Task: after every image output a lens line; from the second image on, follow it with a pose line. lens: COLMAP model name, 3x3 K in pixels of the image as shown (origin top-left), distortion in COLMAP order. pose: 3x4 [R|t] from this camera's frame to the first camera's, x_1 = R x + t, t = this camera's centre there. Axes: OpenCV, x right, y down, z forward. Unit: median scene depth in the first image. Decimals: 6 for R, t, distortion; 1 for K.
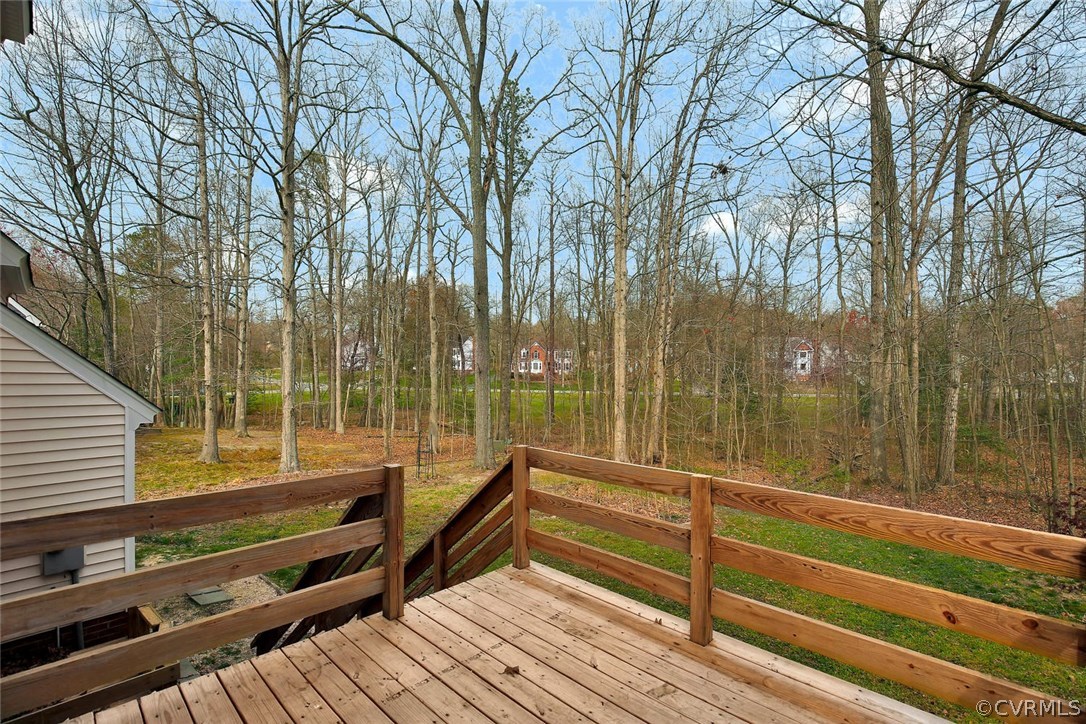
lens RADIAL K [[494.9, 0, 546.8], [0, 494.9, 364.5], [0, 0, 1]] dist [-0.028459, 0.000991]
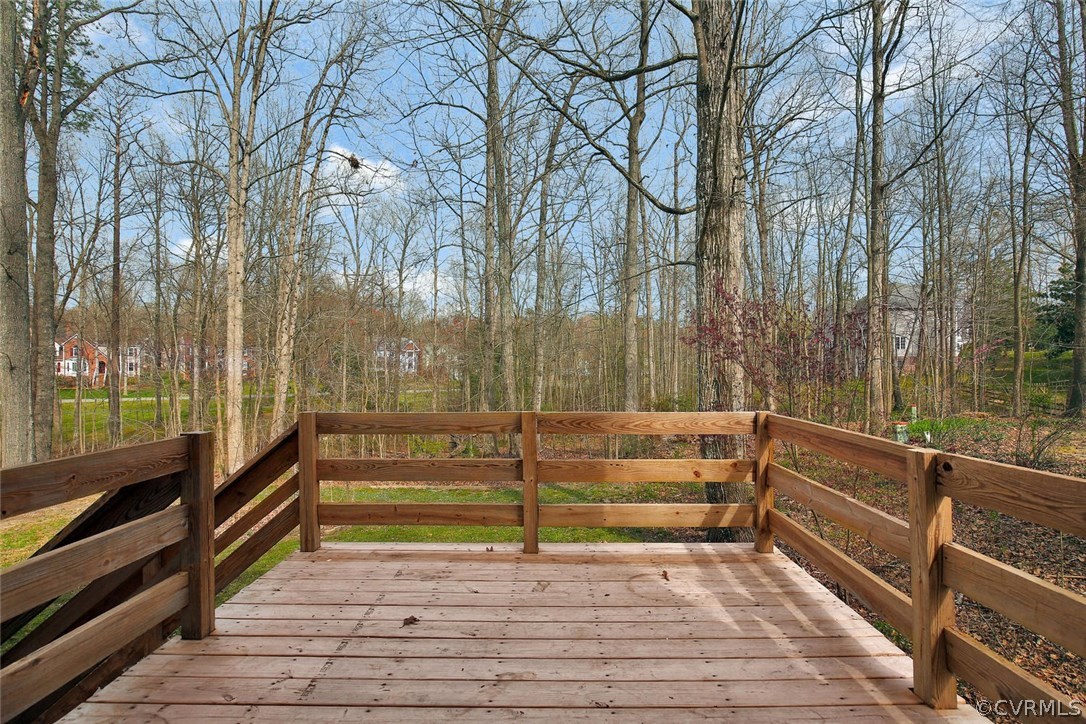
lens RADIAL K [[494.9, 0, 546.8], [0, 494.9, 364.5], [0, 0, 1]] dist [-0.028459, 0.000991]
pose [[0.726210, -0.004834, 0.687456, -0.343492], [0.004834, 0.999986, 0.001925, 0.081768], [-0.687456, 0.001925, 0.726223, 0.080455]]
